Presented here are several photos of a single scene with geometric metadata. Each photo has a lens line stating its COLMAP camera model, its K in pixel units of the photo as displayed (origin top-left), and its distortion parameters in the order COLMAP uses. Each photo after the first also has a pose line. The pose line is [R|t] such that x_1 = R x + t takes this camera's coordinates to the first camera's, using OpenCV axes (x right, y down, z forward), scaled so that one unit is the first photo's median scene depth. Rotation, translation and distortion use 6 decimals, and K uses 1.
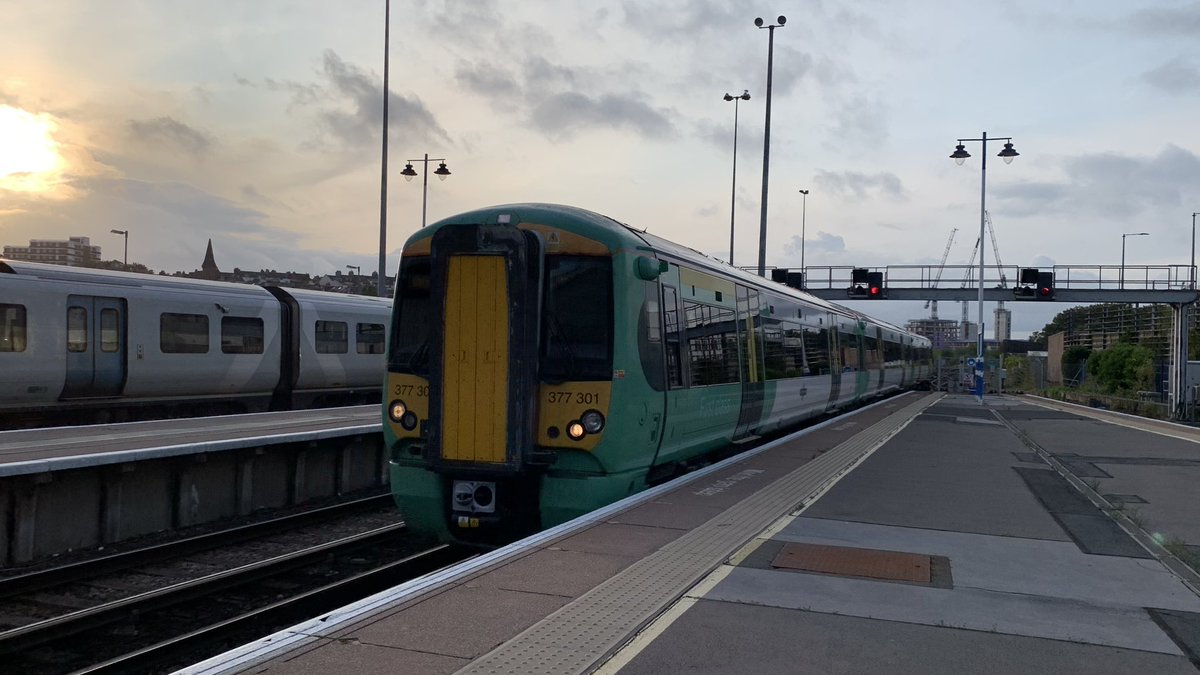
lens RADIAL K [[1034.9, 0, 600.0], [0, 1034.9, 337.5], [0, 0, 1]] dist [0.167058, 0.000161]
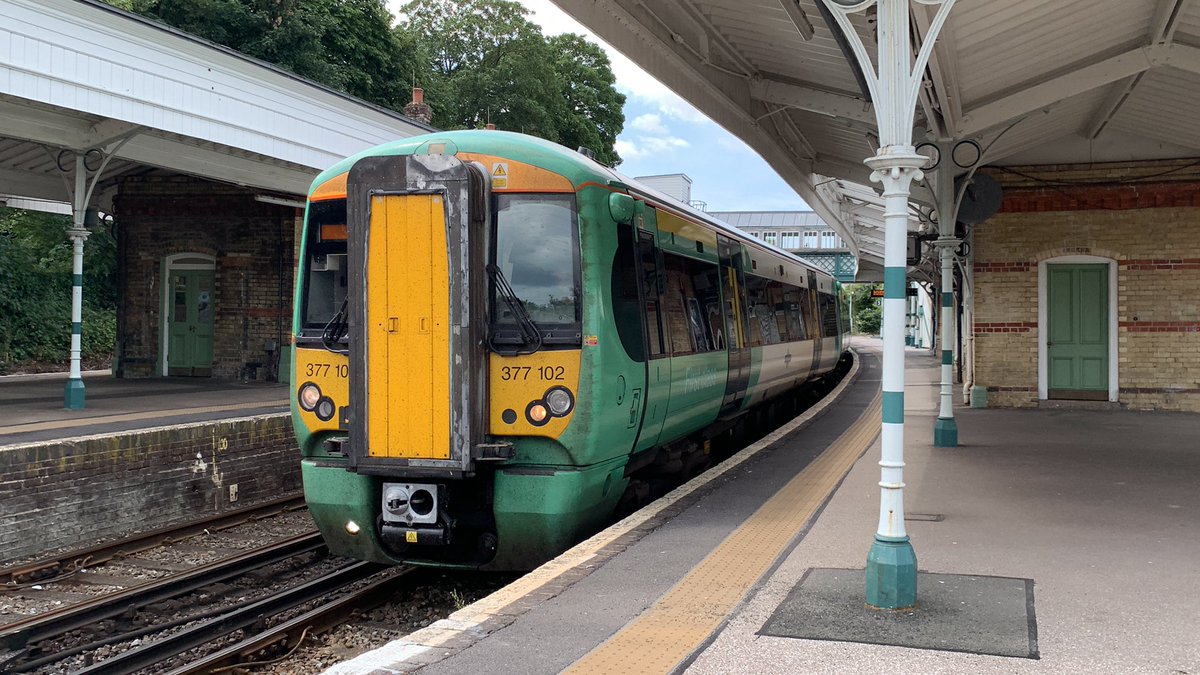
lens RADIAL K [[1034.9, 0, 600.0], [0, 1034.9, 337.5], [0, 0, 1]] dist [0.167058, 0.000161]
pose [[0.998913, -0.035519, 0.030185, 0.001758], [0.034831, 0.999128, 0.023026, 0.015837], [-0.030977, -0.021950, 0.999279, 0.213939]]
